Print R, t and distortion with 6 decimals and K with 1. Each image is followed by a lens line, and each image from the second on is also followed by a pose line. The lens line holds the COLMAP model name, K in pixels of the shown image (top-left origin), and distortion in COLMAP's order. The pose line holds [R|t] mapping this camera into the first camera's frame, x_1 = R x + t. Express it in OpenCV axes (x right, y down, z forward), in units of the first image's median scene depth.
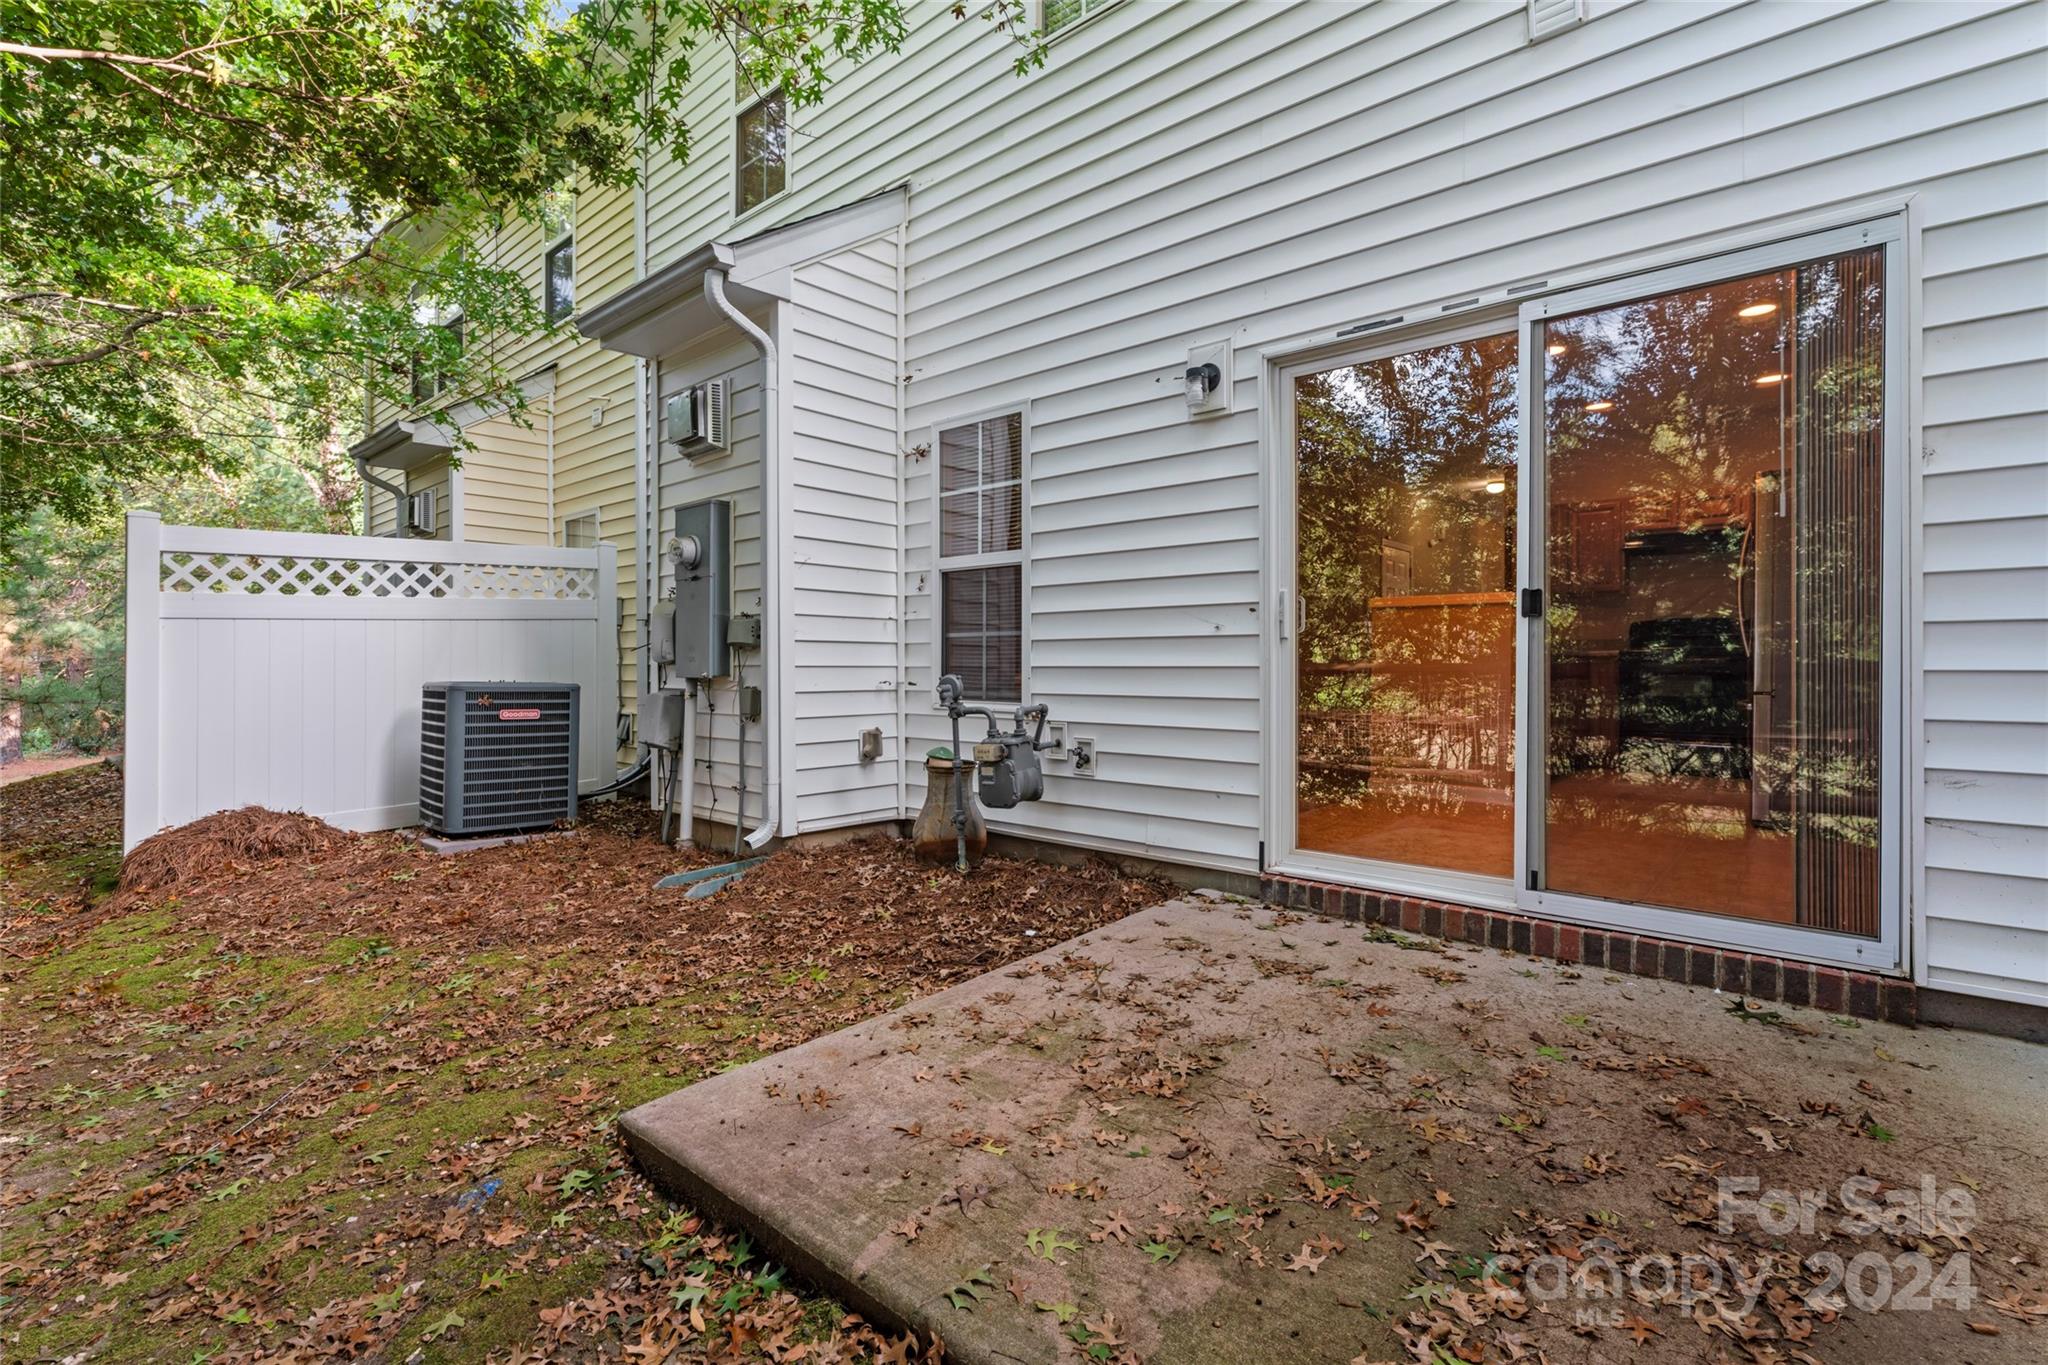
lens RADIAL K [[932.7, 0, 1023.1], [0, 932.7, 680.9], [0, 0, 1]] dist [0.000371, 0.000368]
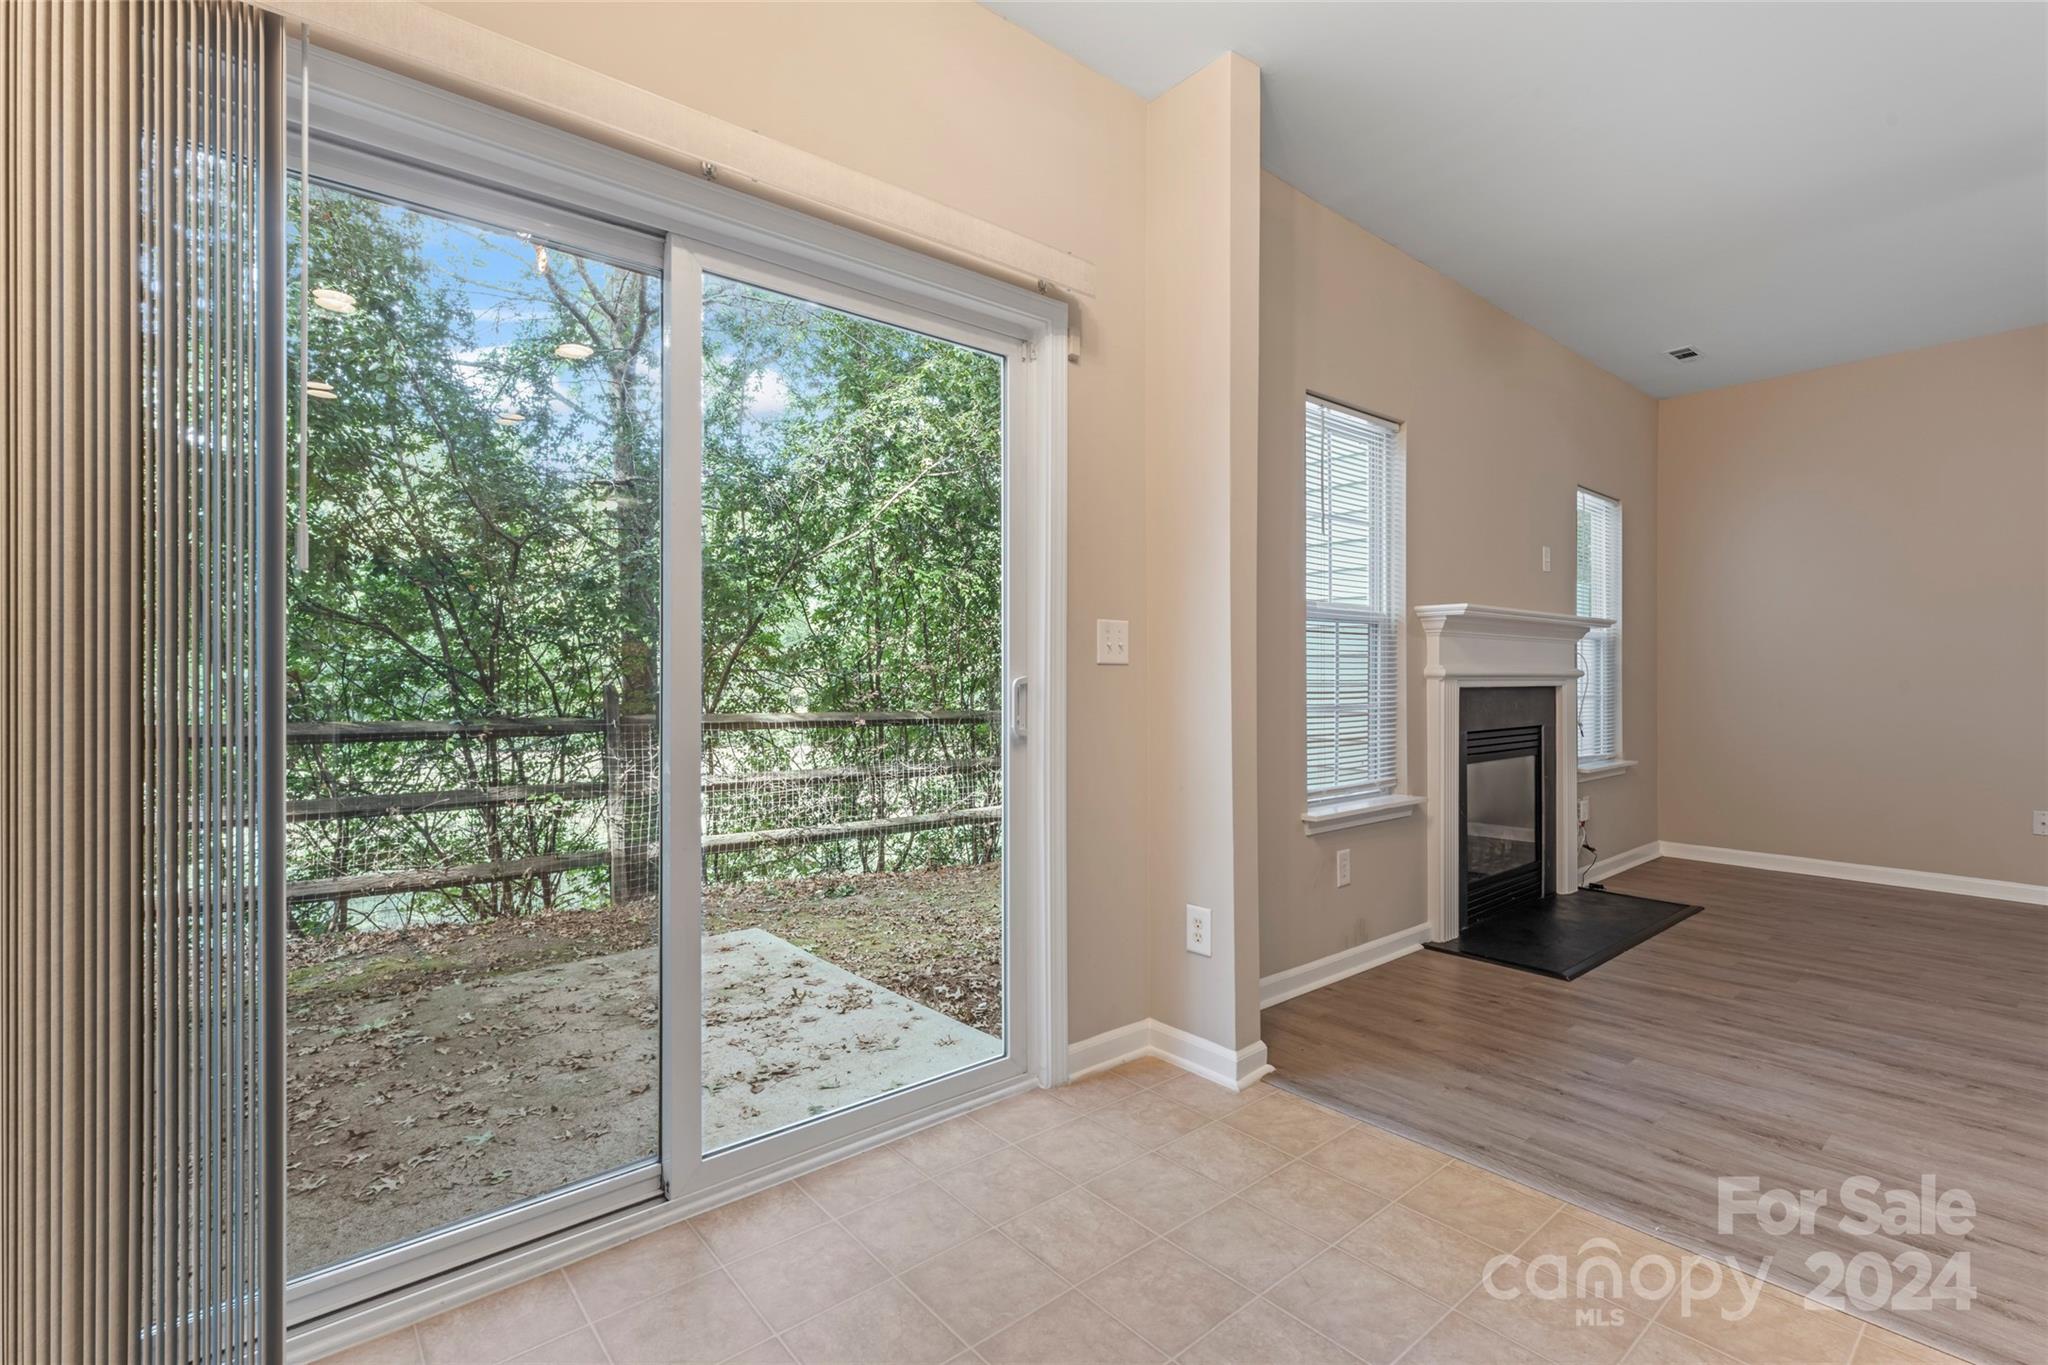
lens RADIAL K [[932.7, 0, 1023.4], [0, 932.7, 673.5], [0, 0, 1]] dist [0.000371, 0.000368]
pose [[-0.170884, -0.001241, -0.985290, 1.185286], [-0.016061, 0.999870, 0.001527, -0.122141], [0.985160, 0.016085, -0.170882, 1.390738]]
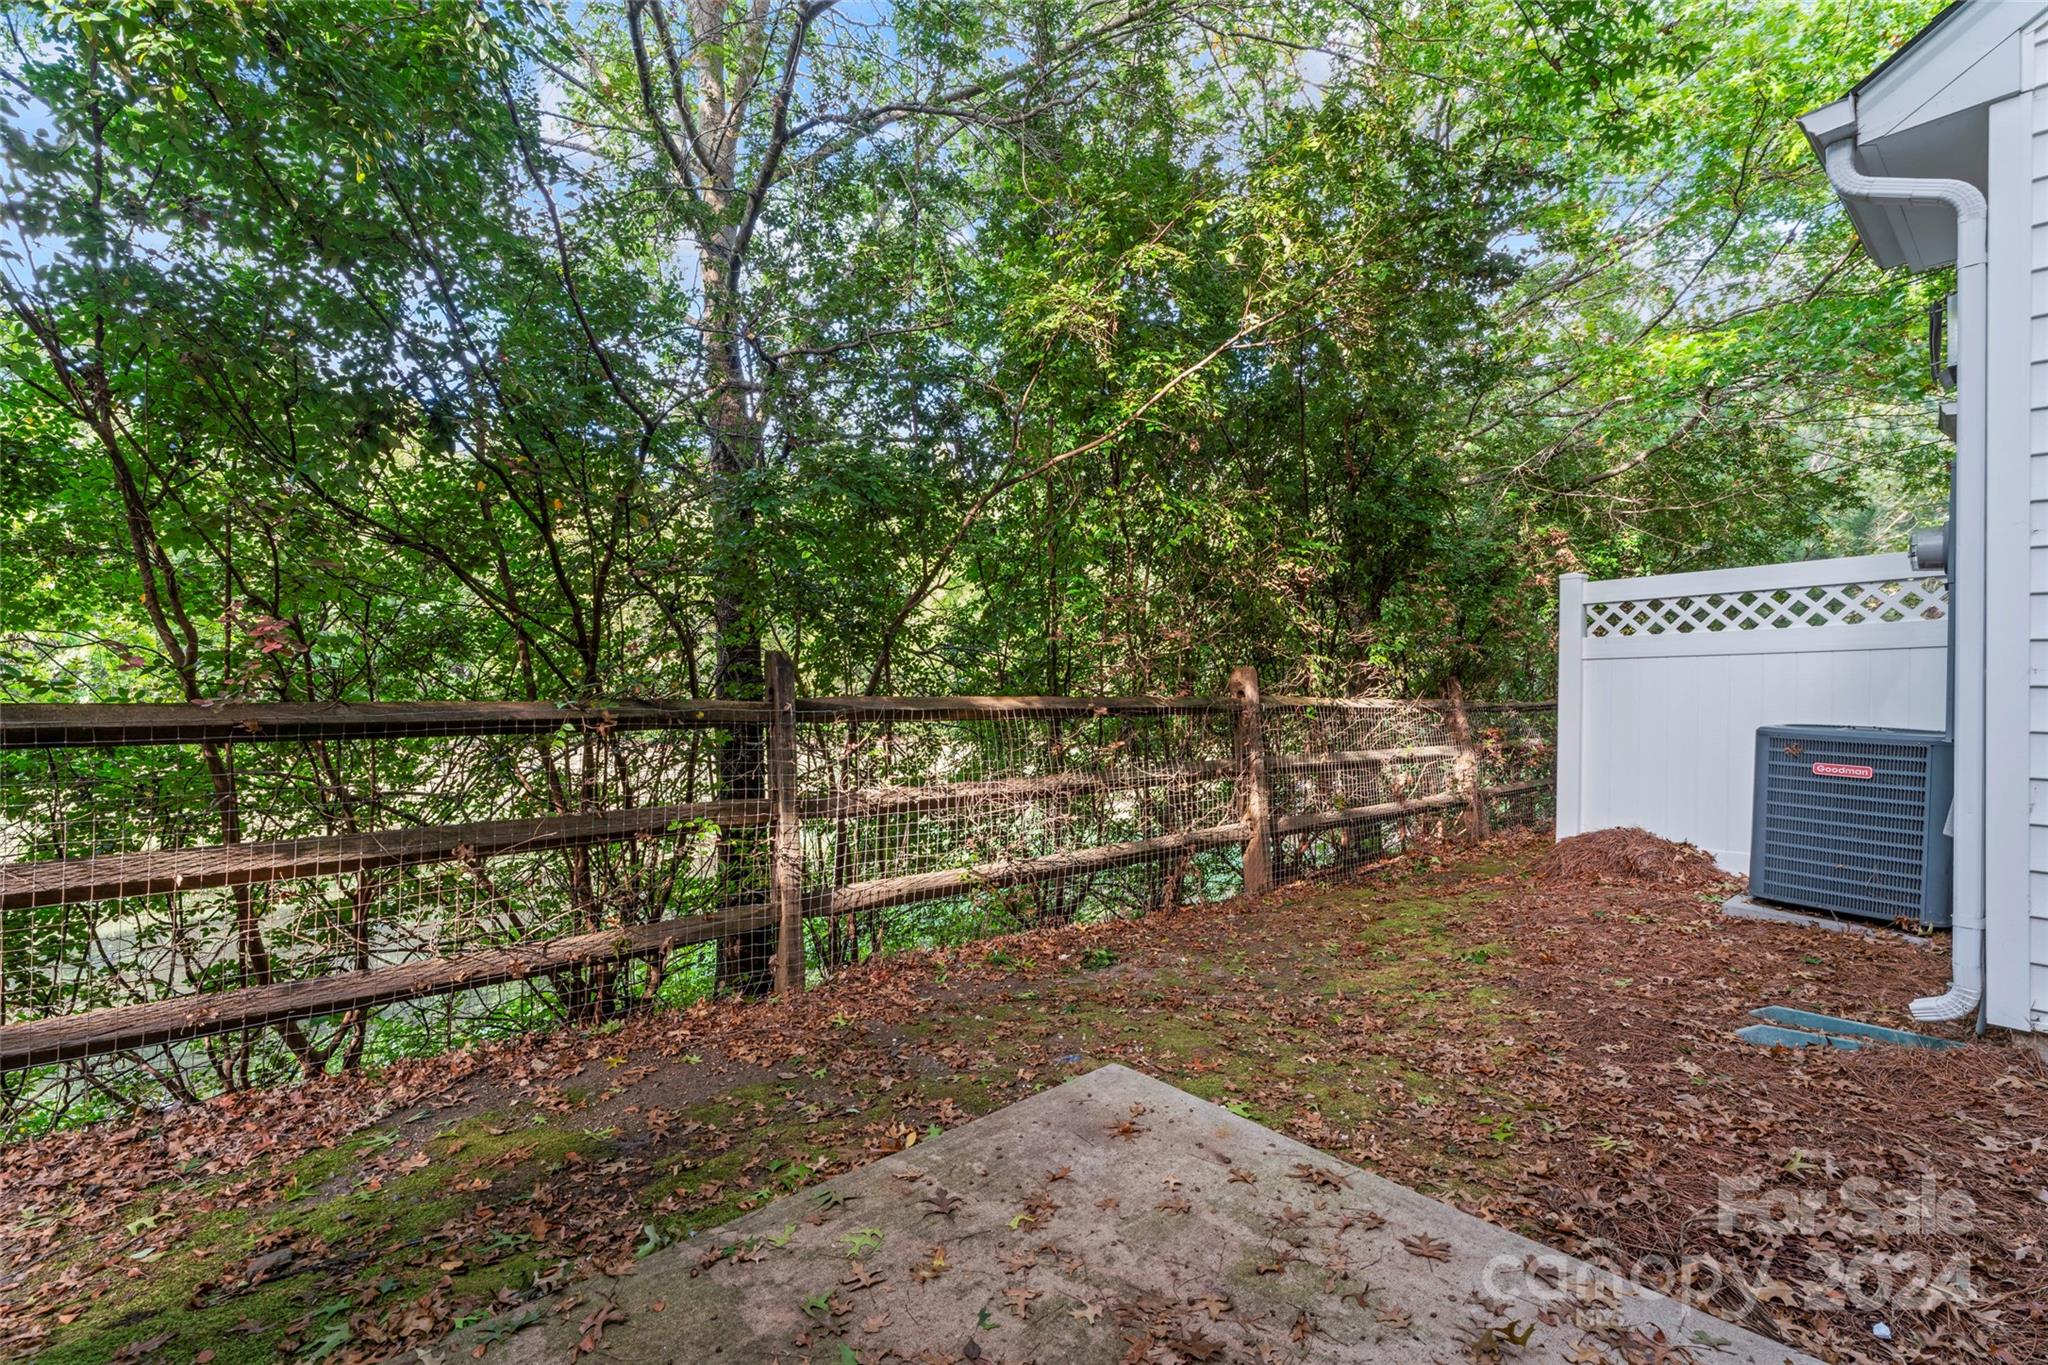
lens RADIAL K [[932.7, 0, 1020.0], [0, 932.7, 680.6], [0, 0, 1]] dist [0.000371, 0.000368]
pose [[-0.157510, 0.007562, -0.987489, 0.606849], [-0.020793, 0.999724, 0.010972, -0.059040], [0.987299, 0.022261, -0.157309, 0.725478]]
